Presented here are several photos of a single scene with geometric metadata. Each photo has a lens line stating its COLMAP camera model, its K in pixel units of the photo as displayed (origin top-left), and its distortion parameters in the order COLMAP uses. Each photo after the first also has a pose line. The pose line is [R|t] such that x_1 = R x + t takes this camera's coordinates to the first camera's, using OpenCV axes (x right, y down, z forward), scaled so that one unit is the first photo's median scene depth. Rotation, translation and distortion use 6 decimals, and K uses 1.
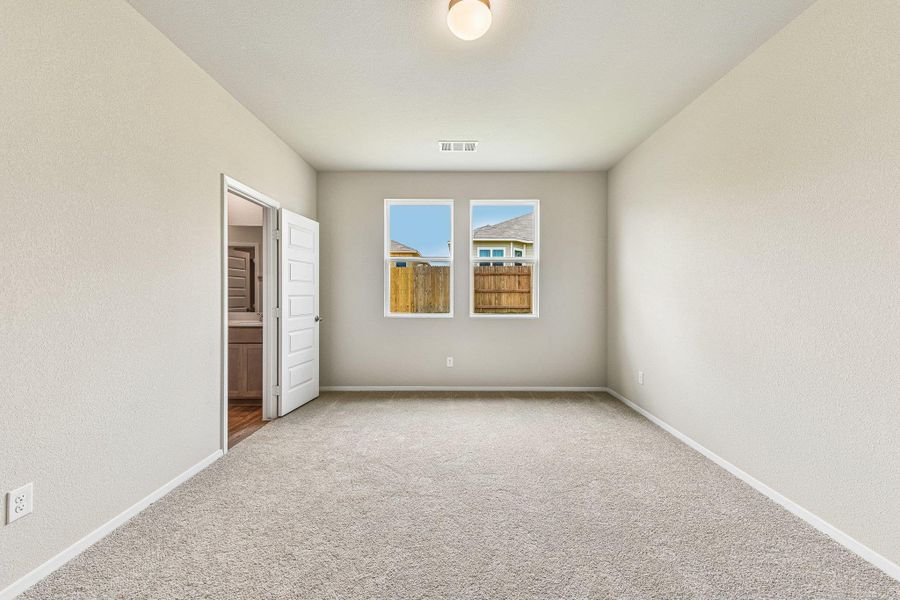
lens RADIAL K [[358.4, 0, 450.6], [0, 358.4, 291.5], [0, 0, 1]] dist [0.011802, -0.000283]
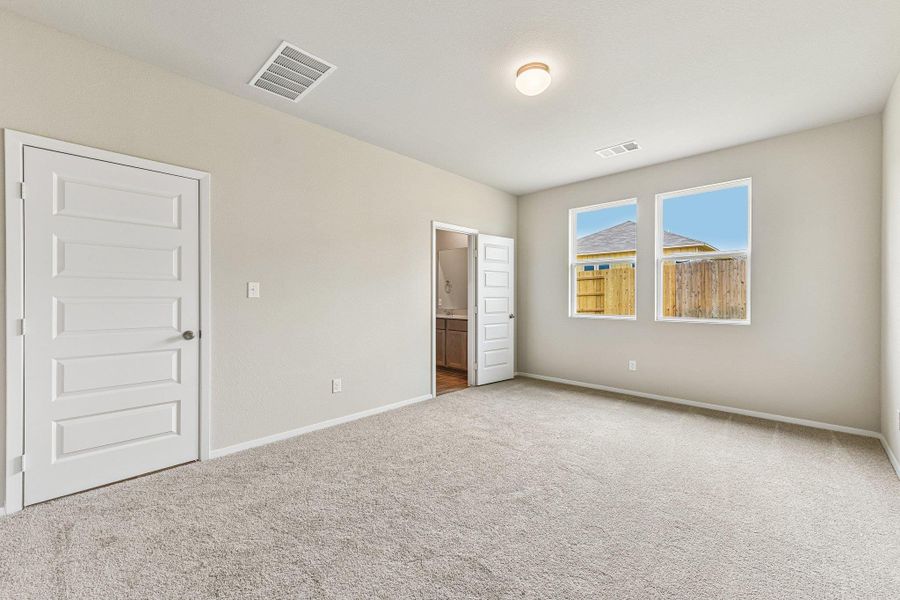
lens RADIAL K [[358.4, 0, 444.5], [0, 358.4, 296.7], [0, 0, 1]] dist [0.011802, -0.000283]
pose [[0.720482, -0.003276, -0.693466, 0.298451], [0.009645, 0.999939, 0.005297, -0.000923], [0.693407, -0.010505, 0.720470, -0.056875]]
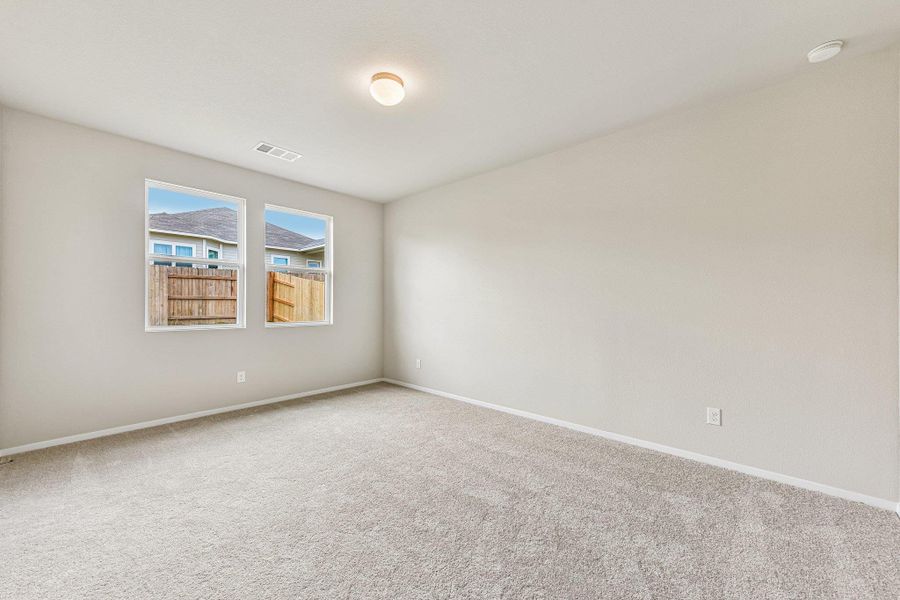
lens RADIAL K [[358.4, 0, 458.0], [0, 358.4, 301.1], [0, 0, 1]] dist [0.011802, -0.000283]
pose [[0.666932, 0.005615, 0.745097, -0.307486], [-0.009940, 0.999950, 0.001362, -0.003577], [-0.745052, -0.008315, 0.666955, -0.018693]]
